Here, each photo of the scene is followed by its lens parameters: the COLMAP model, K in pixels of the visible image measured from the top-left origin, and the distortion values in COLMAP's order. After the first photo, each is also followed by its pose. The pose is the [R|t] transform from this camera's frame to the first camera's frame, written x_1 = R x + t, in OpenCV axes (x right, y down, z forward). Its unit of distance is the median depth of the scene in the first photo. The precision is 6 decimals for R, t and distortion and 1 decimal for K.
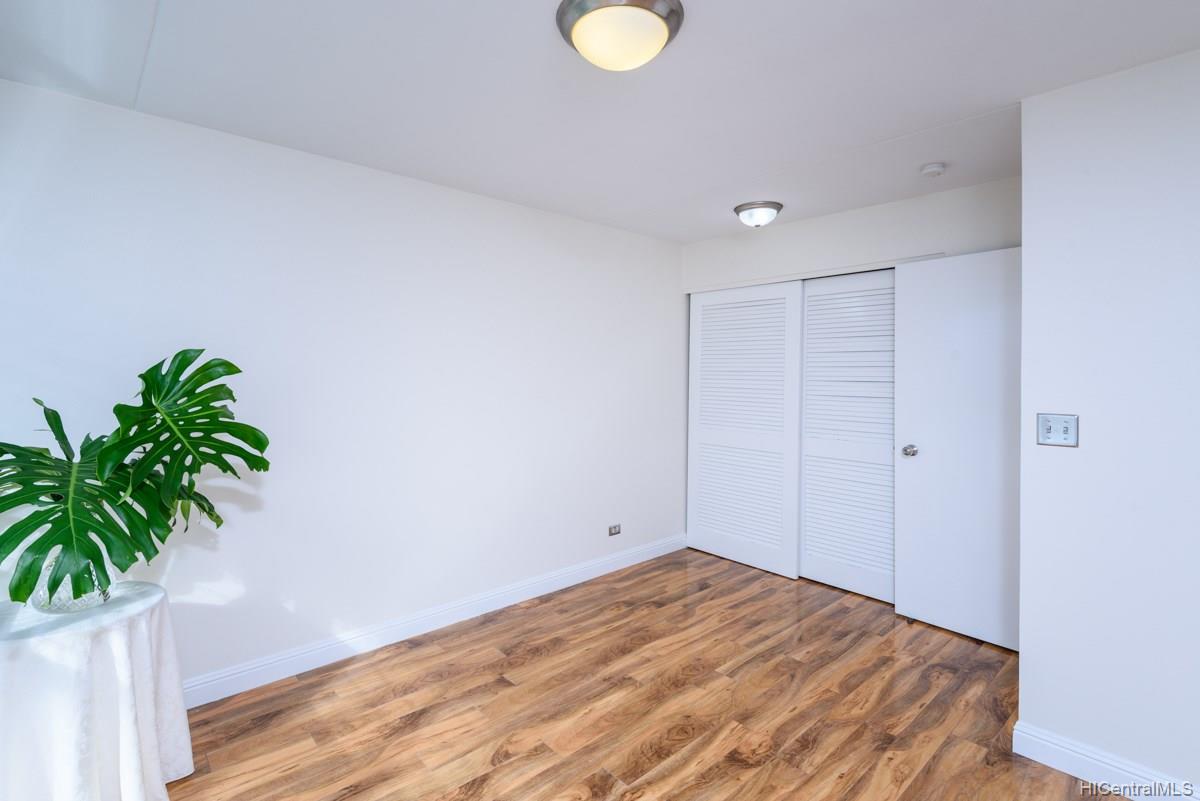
lens RADIAL K [[549.4, 0, 600.3], [0, 549.4, 397.3], [0, 0, 1]] dist [0.030453, -0.008724]
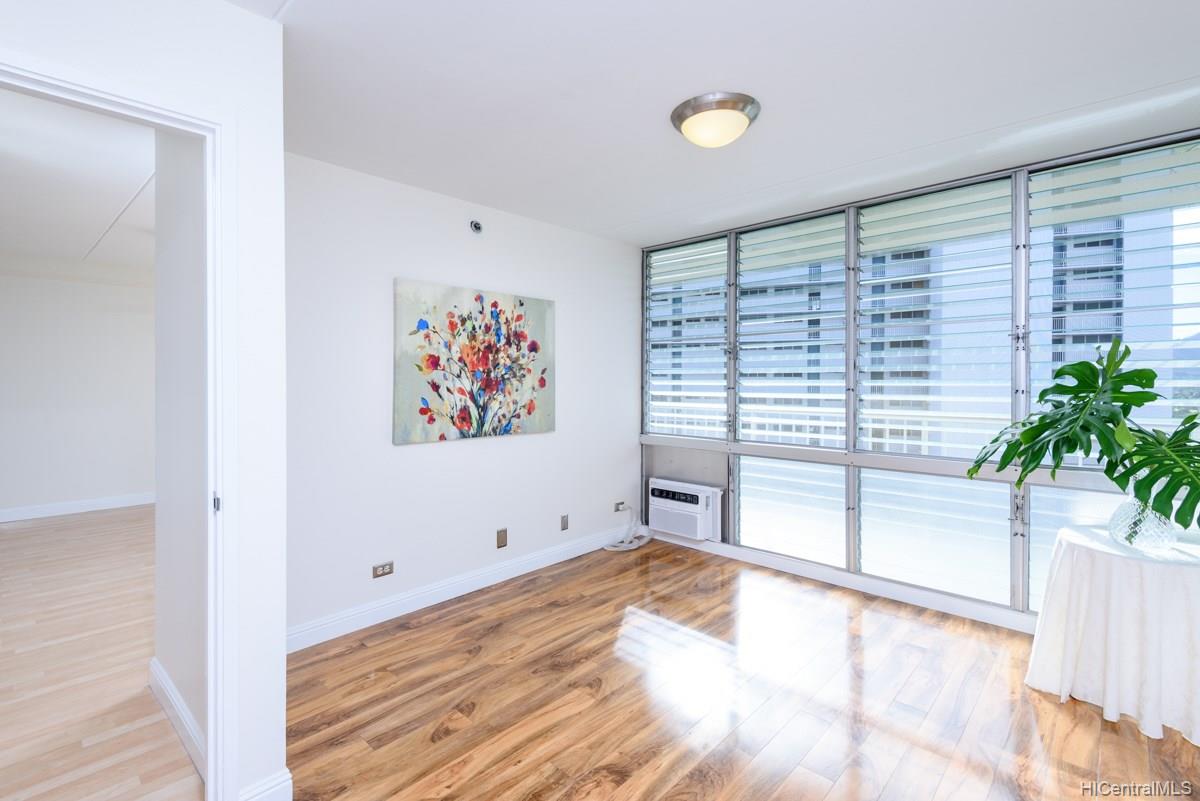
lens RADIAL K [[549.4, 0, 600.3], [0, 549.4, 393.1], [0, 0, 1]] dist [0.030453, -0.008724]
pose [[-0.995942, -0.003177, -0.089939, 0.364716], [-0.004531, 0.999879, 0.014857, 0.000478], [0.089881, 0.015205, -0.995836, 1.931997]]
